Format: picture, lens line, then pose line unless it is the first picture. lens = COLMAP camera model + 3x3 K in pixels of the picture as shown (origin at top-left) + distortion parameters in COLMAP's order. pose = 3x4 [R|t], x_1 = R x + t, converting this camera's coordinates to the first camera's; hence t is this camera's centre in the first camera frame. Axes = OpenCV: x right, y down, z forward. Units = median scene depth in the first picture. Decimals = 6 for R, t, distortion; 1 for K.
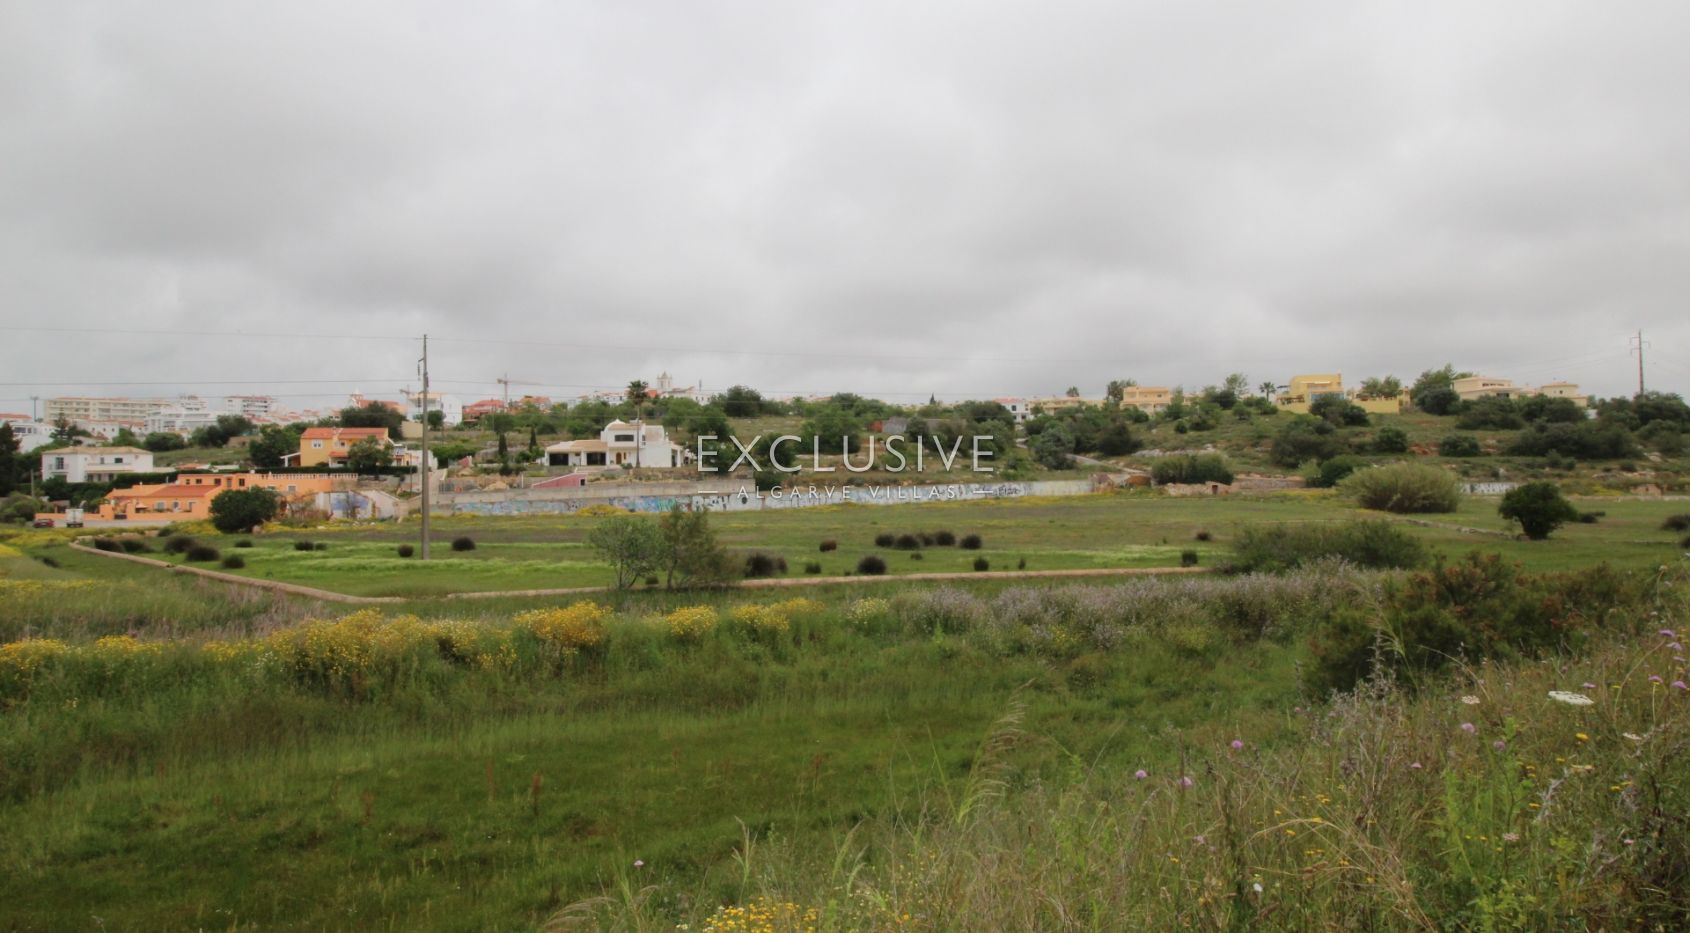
lens RADIAL K [[1007.3, 0, 847.2], [0, 1007.3, 460.1], [0, 0, 1]] dist [0.010450, -0.013903]
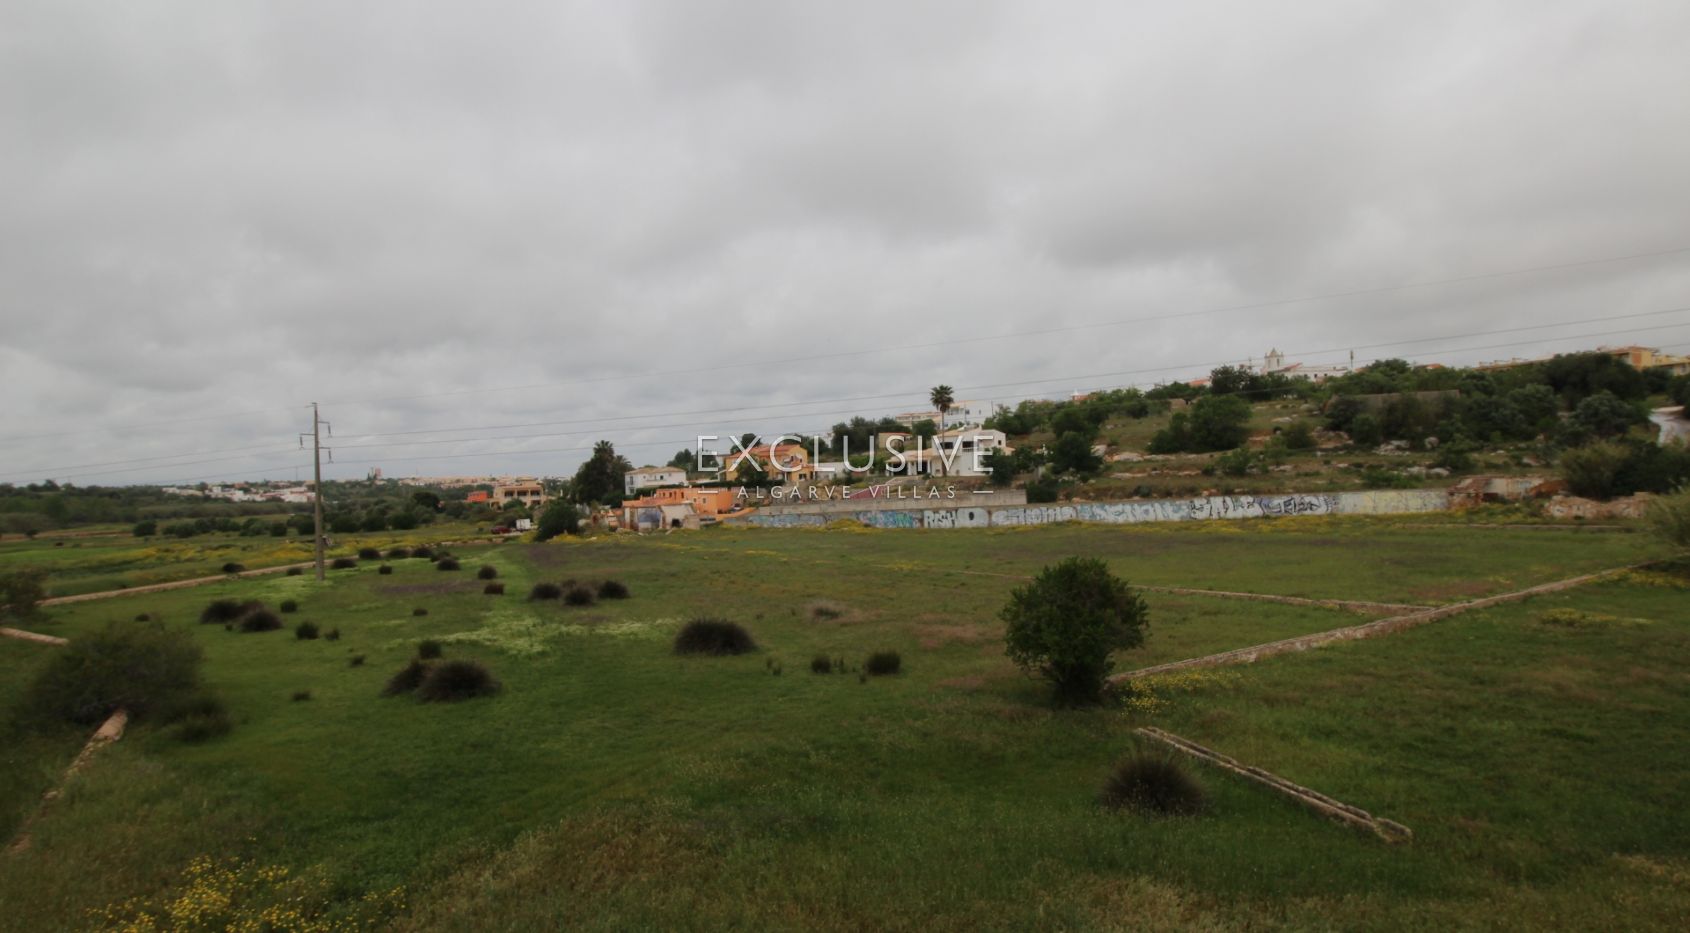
lens RADIAL K [[1007.3, 0, 844.9], [0, 1007.3, 455.2], [0, 0, 1]] dist [0.010450, -0.013903]
pose [[0.647857, -0.030610, -0.761147, 0.486509], [0.039320, 0.999204, -0.006716, -0.010995], [0.760746, -0.025578, 0.648545, 0.339987]]
